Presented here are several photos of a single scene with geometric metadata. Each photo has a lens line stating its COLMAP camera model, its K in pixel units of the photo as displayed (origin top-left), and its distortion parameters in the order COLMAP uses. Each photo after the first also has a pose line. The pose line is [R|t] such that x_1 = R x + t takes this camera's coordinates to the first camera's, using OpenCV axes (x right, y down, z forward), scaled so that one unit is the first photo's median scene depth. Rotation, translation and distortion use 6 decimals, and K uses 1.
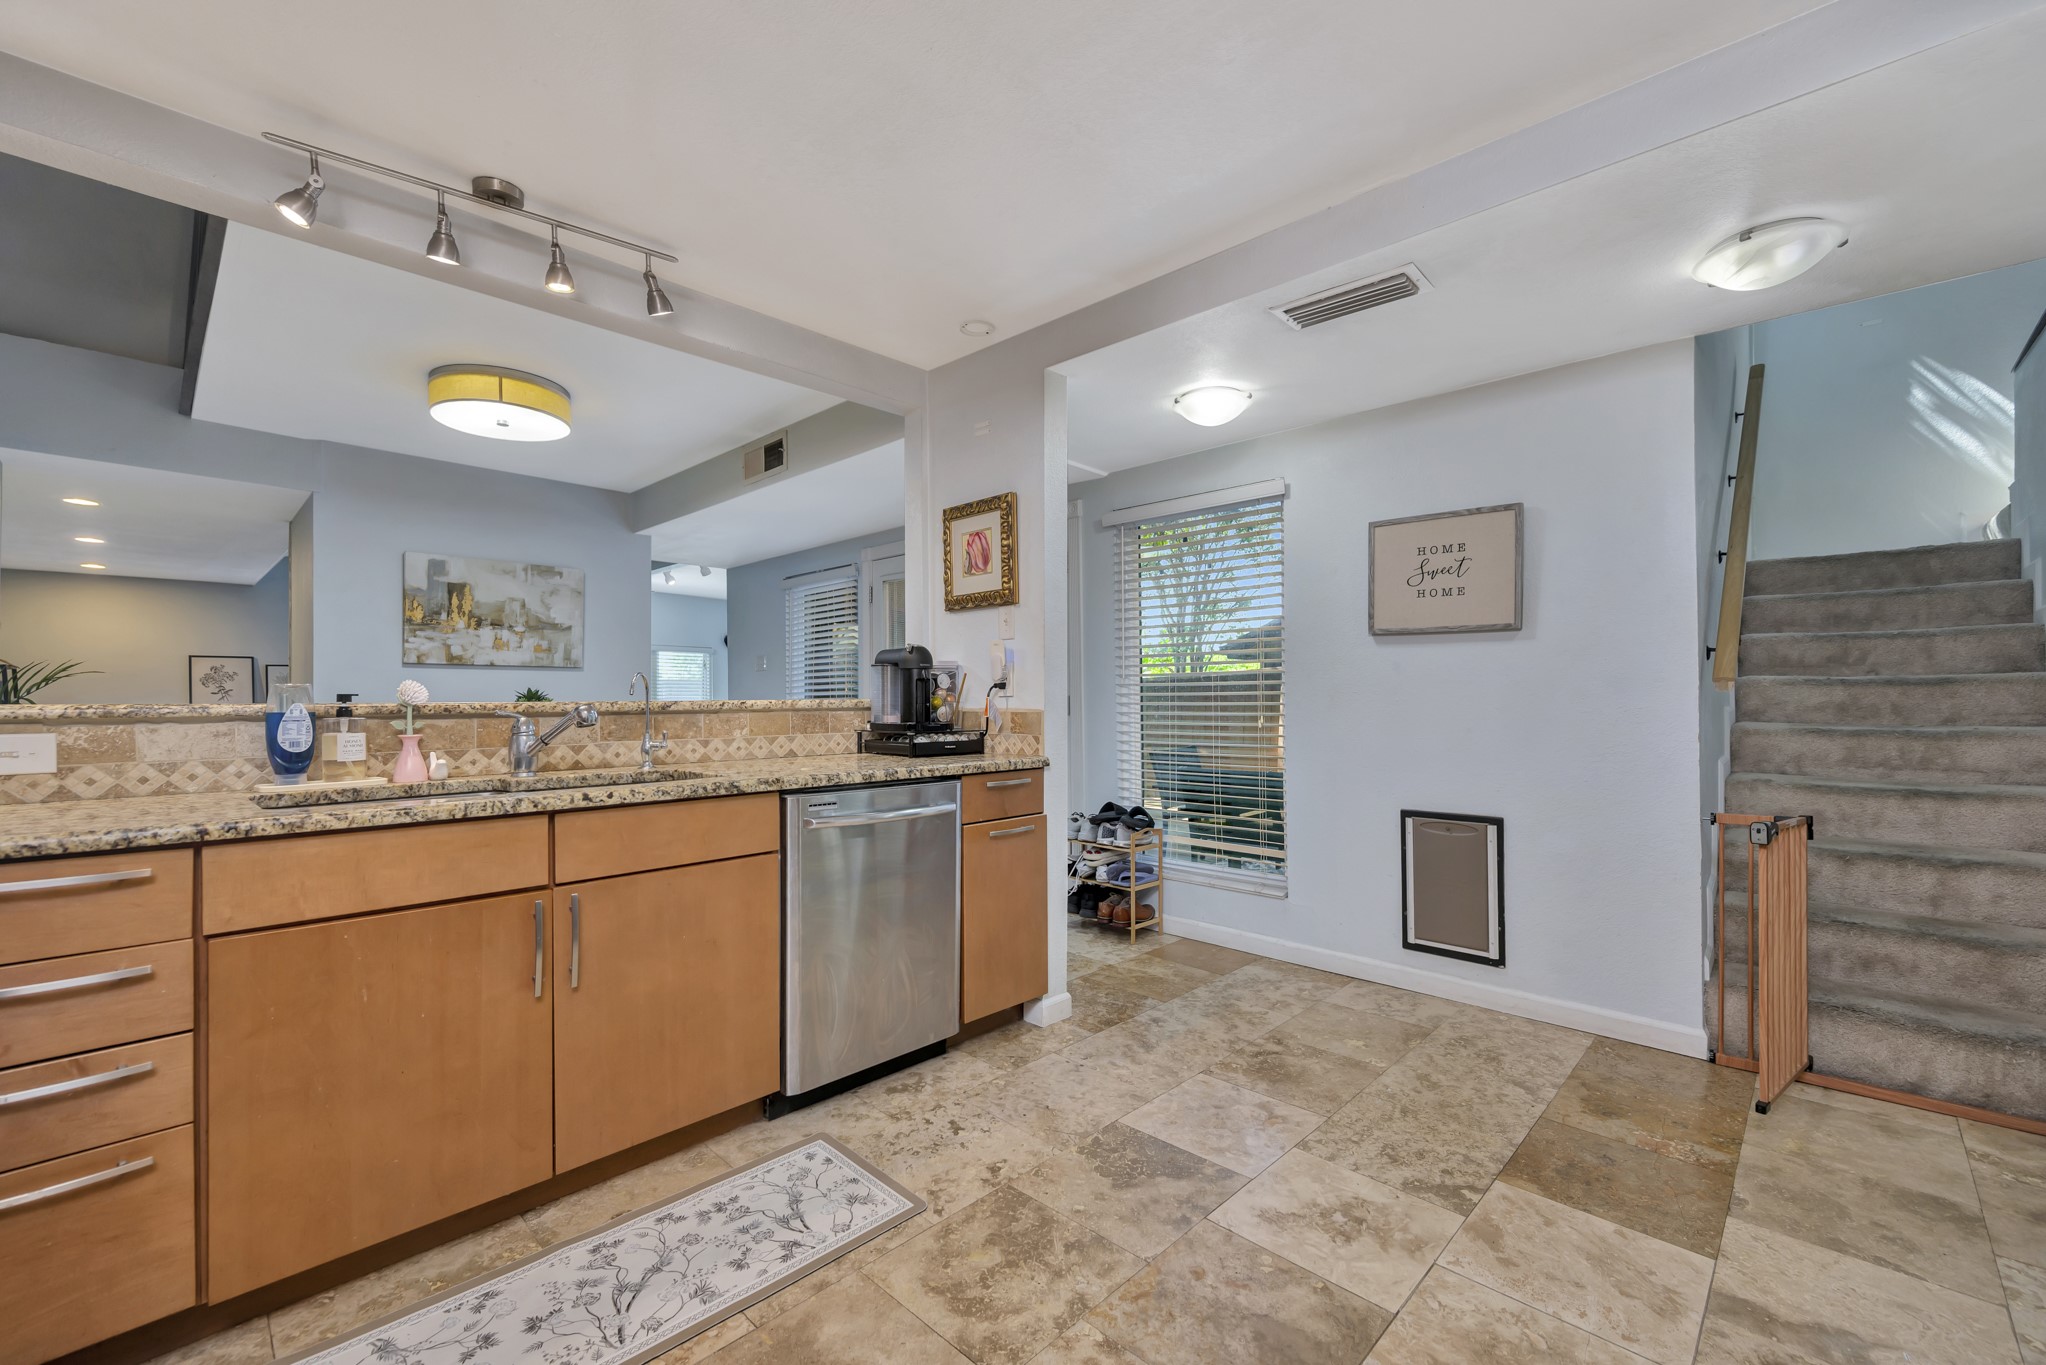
lens RADIAL K [[821.5, 0, 1050.4], [0, 821.5, 698.6], [0, 0, 1]] dist [-0.000337, -0.000136]
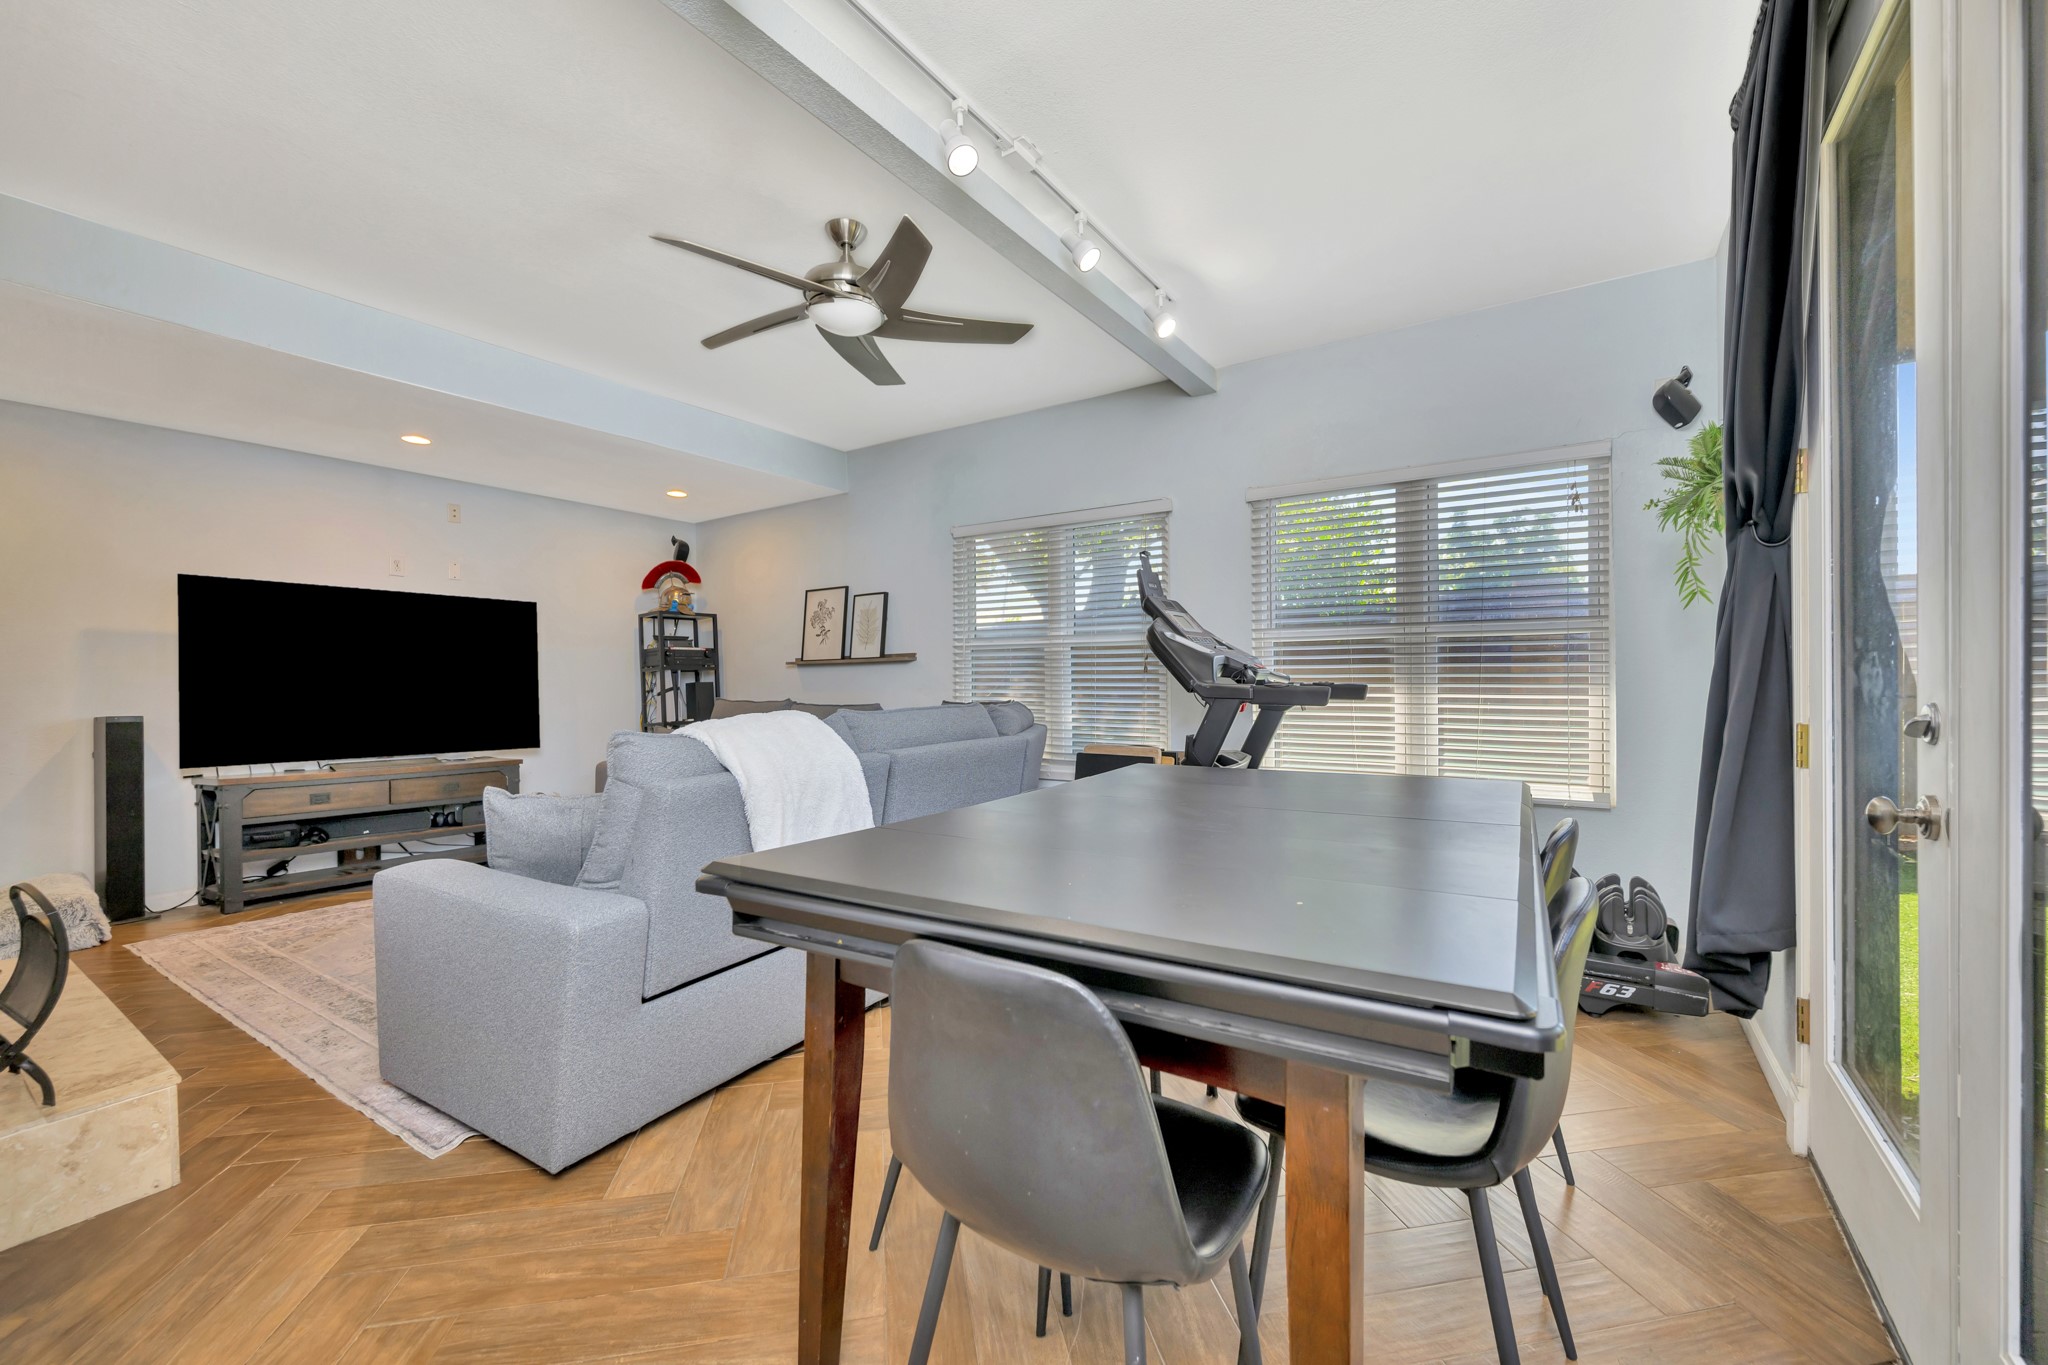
lens RADIAL K [[822.3, 0, 1043.4], [0, 822.3, 696.4], [0, 0, 1]] dist [-0.000337, -0.000136]
pose [[0.146266, 0.023054, -0.988977, -0.542032], [0.009433, 0.999650, 0.024698, 0.092035], [0.989200, -0.012942, 0.145997, 2.949084]]
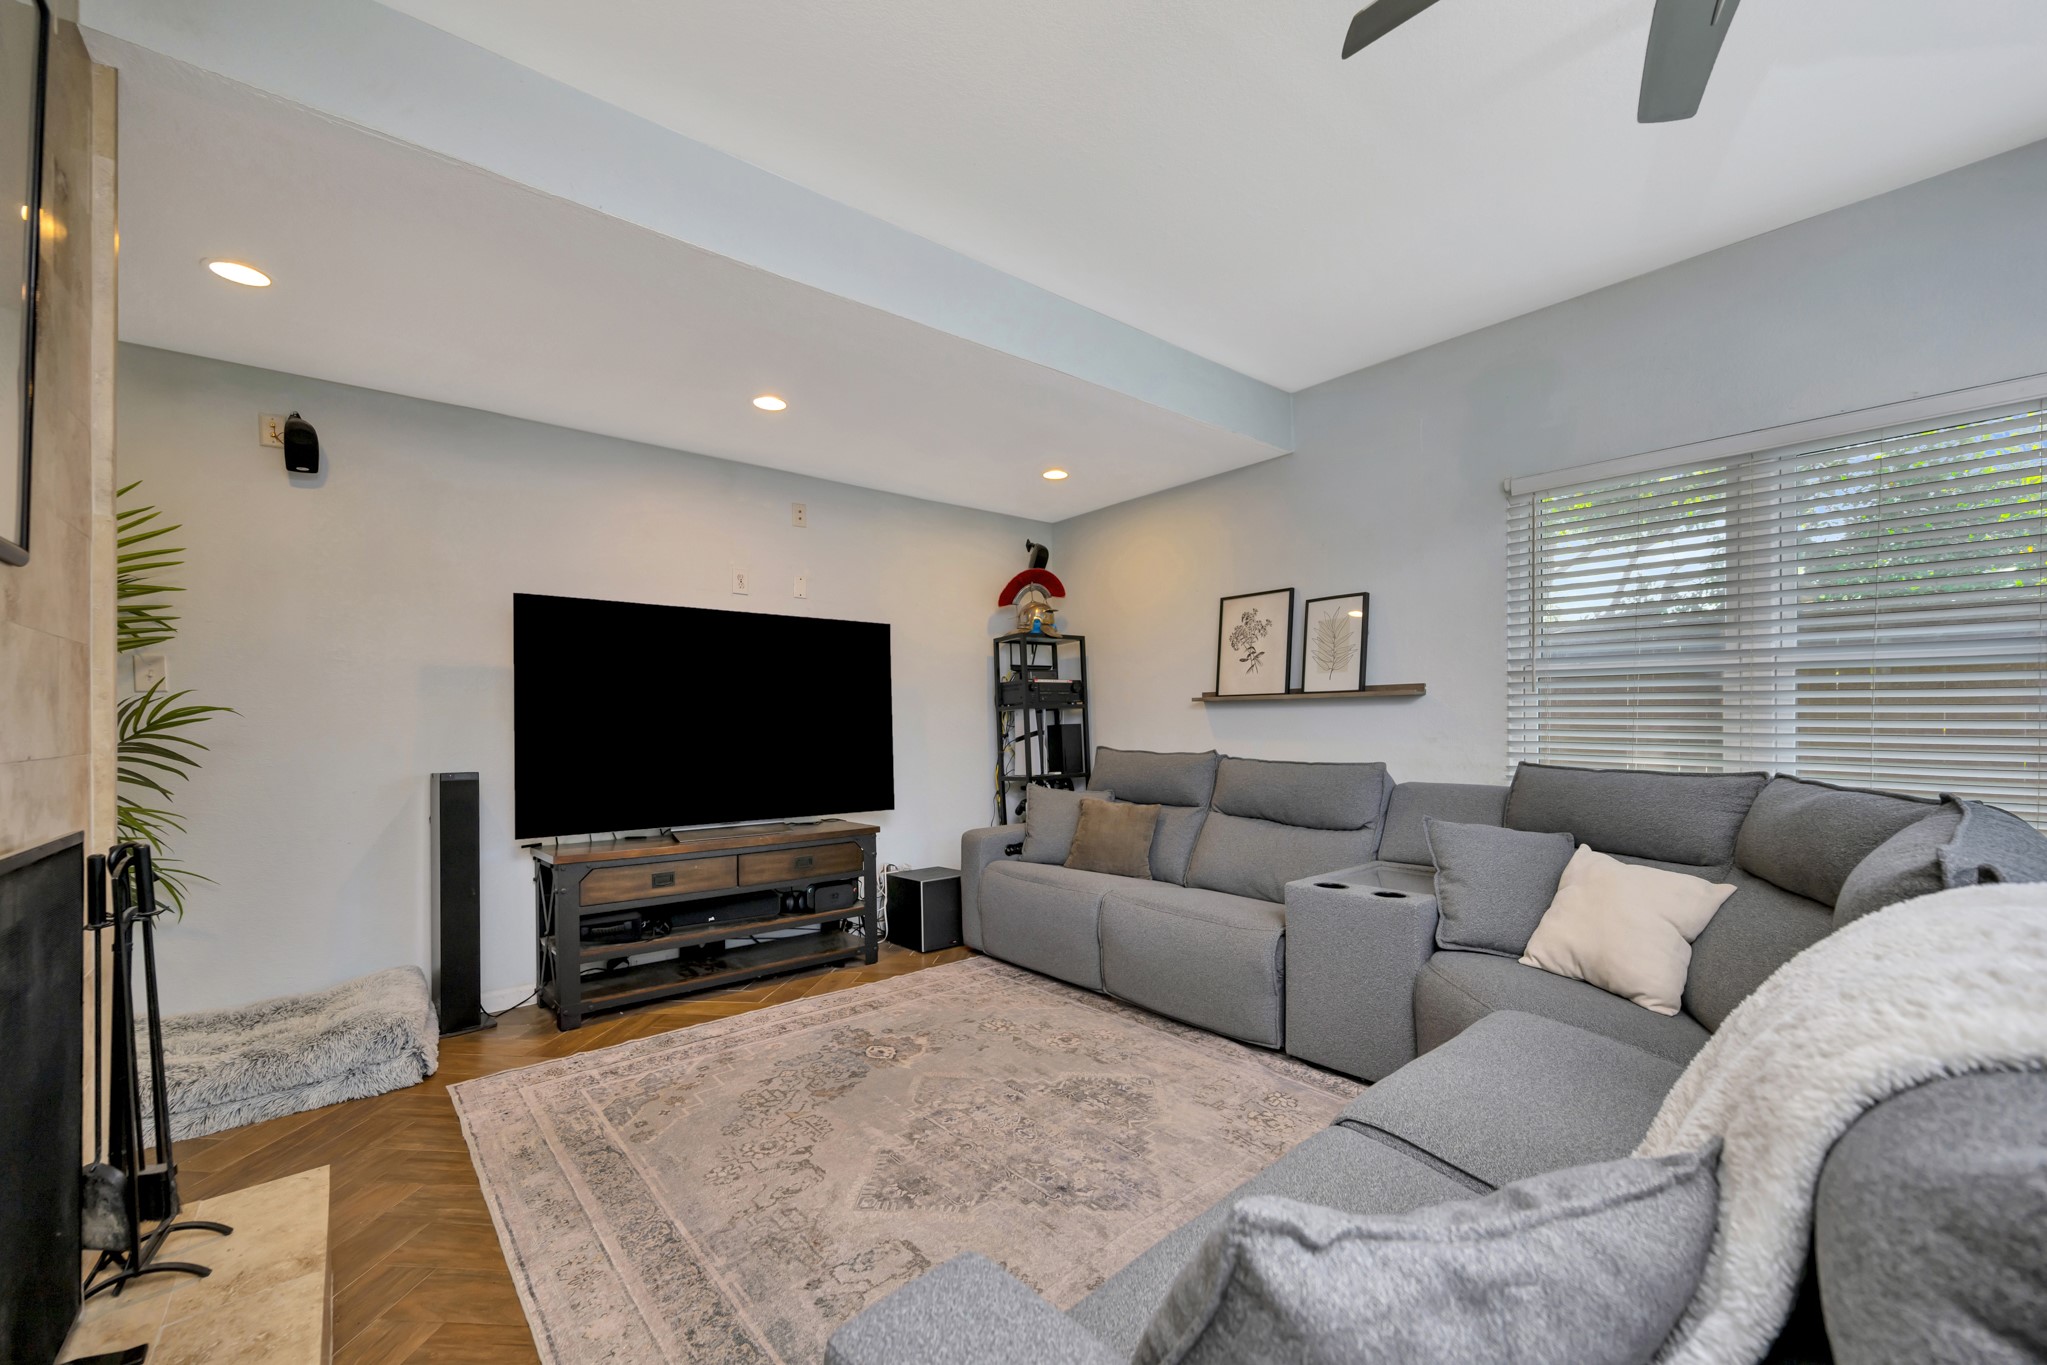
lens RADIAL K [[821.9, 0, 1033.8], [0, 821.9, 732.0], [0, 0, 1]] dist [-0.000337, -0.000136]
pose [[-0.140096, 0.028152, -0.989738, -1.185207], [0.010812, 0.999580, 0.026902, 0.068506], [0.990079, -0.006932, -0.140341, 2.515374]]
